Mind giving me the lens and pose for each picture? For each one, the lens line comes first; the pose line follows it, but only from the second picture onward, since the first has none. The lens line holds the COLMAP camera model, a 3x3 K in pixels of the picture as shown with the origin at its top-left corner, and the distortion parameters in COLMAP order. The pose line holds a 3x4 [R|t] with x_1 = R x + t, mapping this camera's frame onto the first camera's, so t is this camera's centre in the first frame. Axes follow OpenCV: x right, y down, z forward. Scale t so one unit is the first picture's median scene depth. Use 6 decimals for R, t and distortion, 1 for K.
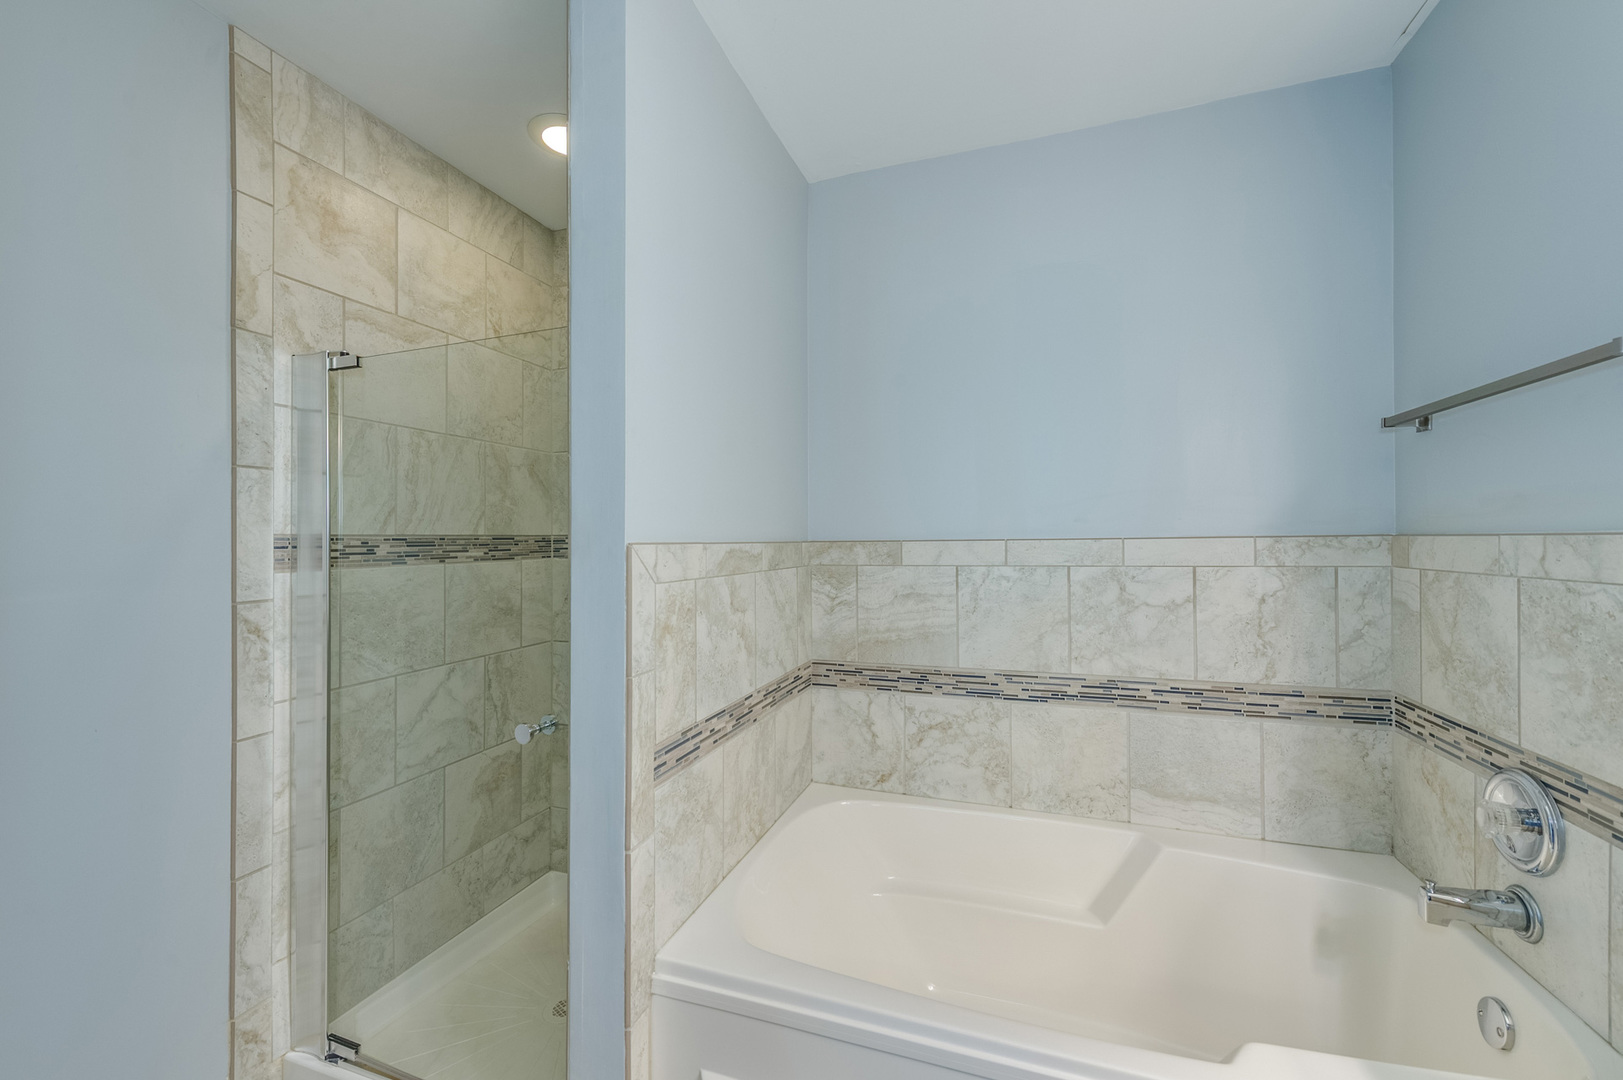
lens RADIAL K [[641.1, 0, 812.6], [0, 641.1, 532.6], [0, 0, 1]] dist [0.008173, -0.002101]
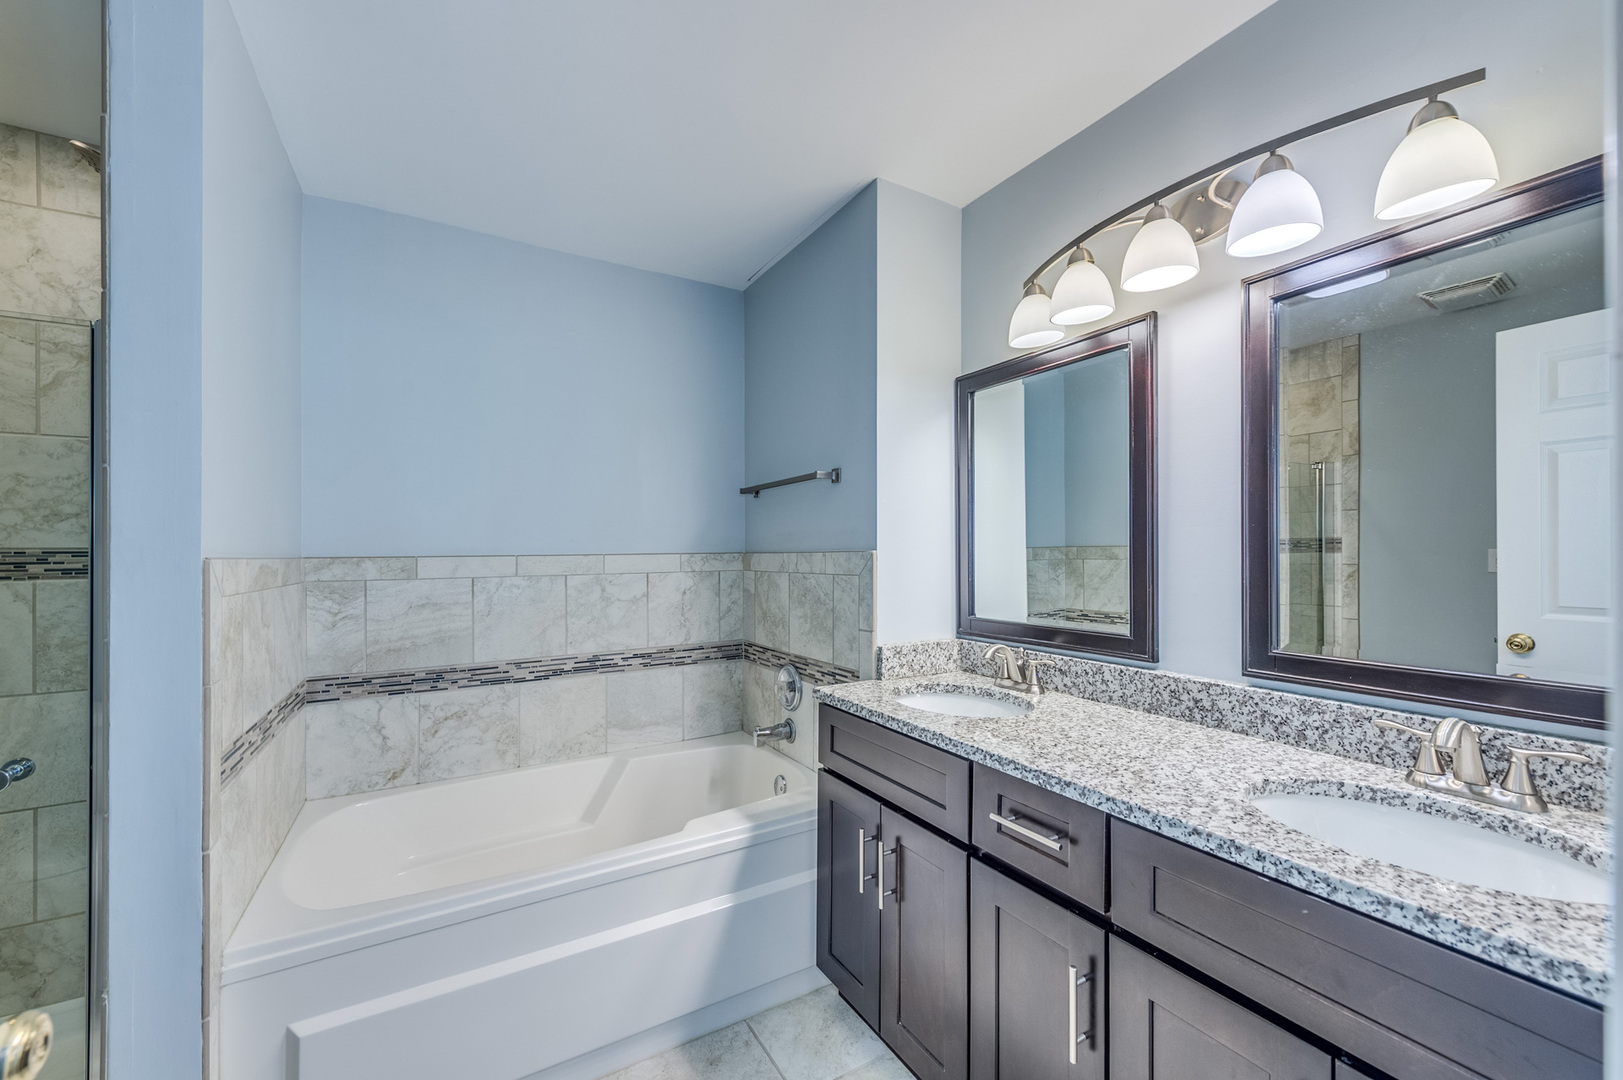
lens RADIAL K [[641.1, 0, 816.6], [0, 641.1, 549.6], [0, 0, 1]] dist [0.008173, -0.002101]
pose [[0.654180, 0.007034, 0.756307, -0.308422], [-0.005045, 0.999975, -0.004937, 0.002718], [-0.756322, -0.000585, 0.654199, -0.312499]]
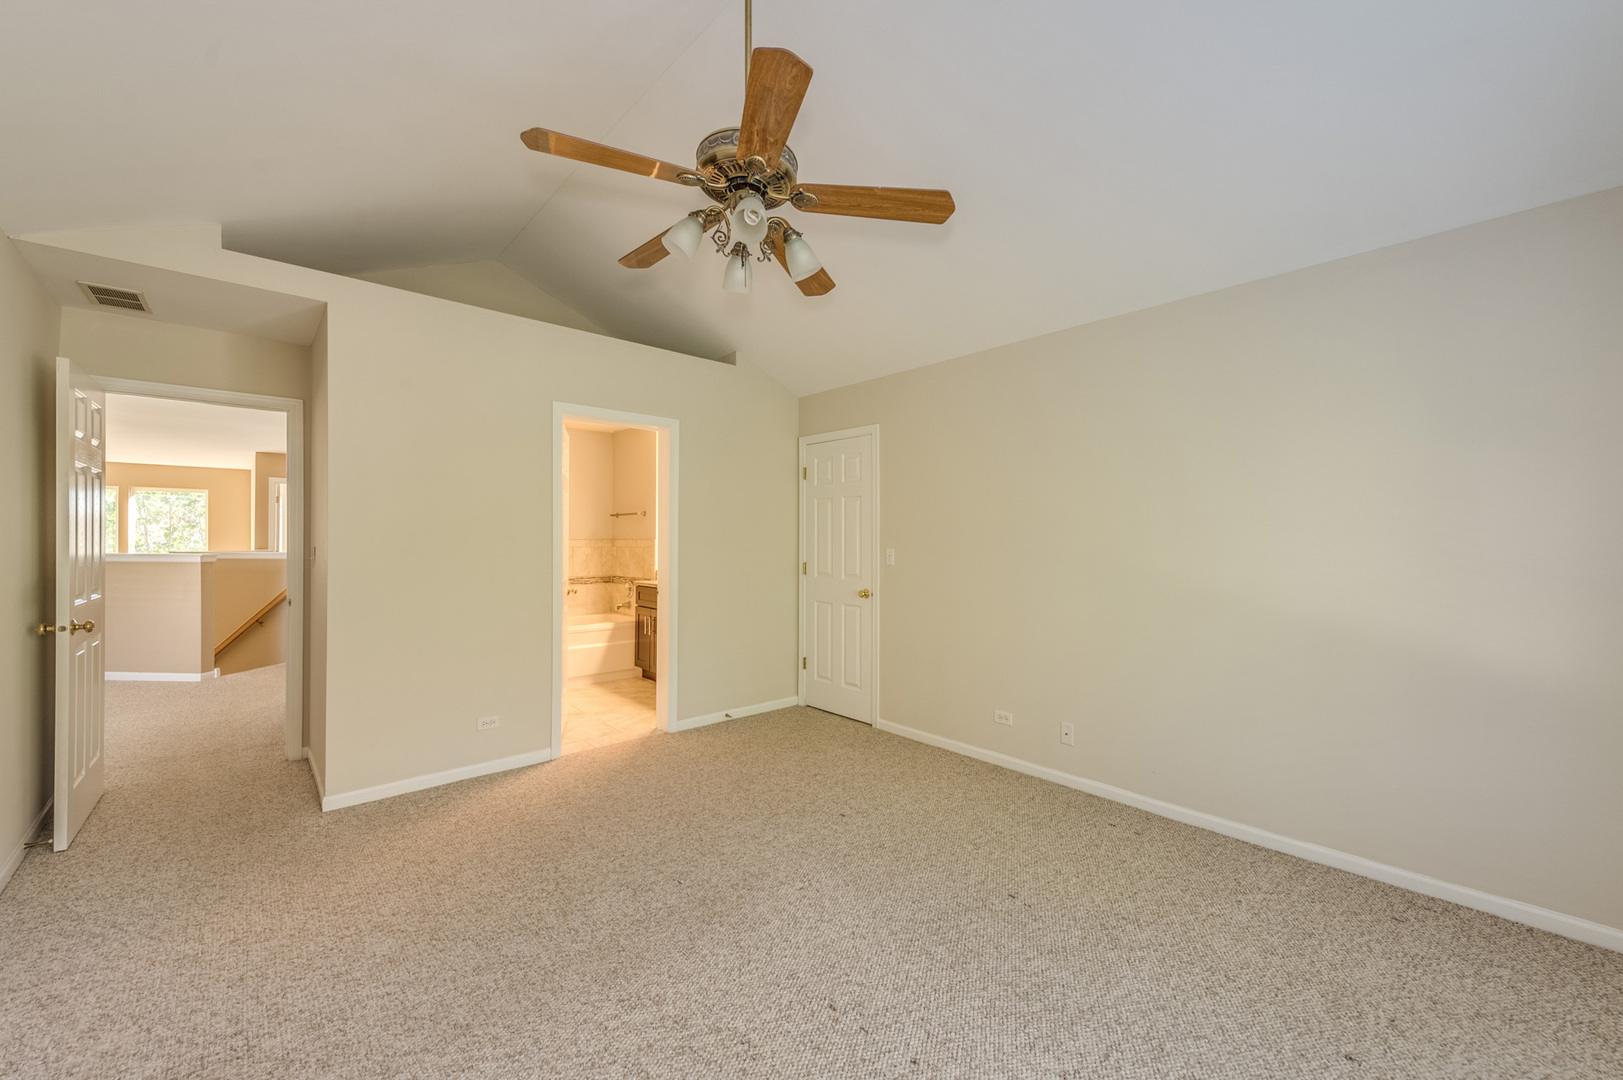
lens RADIAL K [[641.1, 0, 804.9], [0, 641.1, 538.1], [0, 0, 1]] dist [0.008173, -0.002101]
pose [[0.508595, 0.005476, 0.860988, -2.113564], [-0.009196, 0.999957, -0.000927, -0.012888], [-0.860957, -0.007446, 0.508624, -2.269881]]
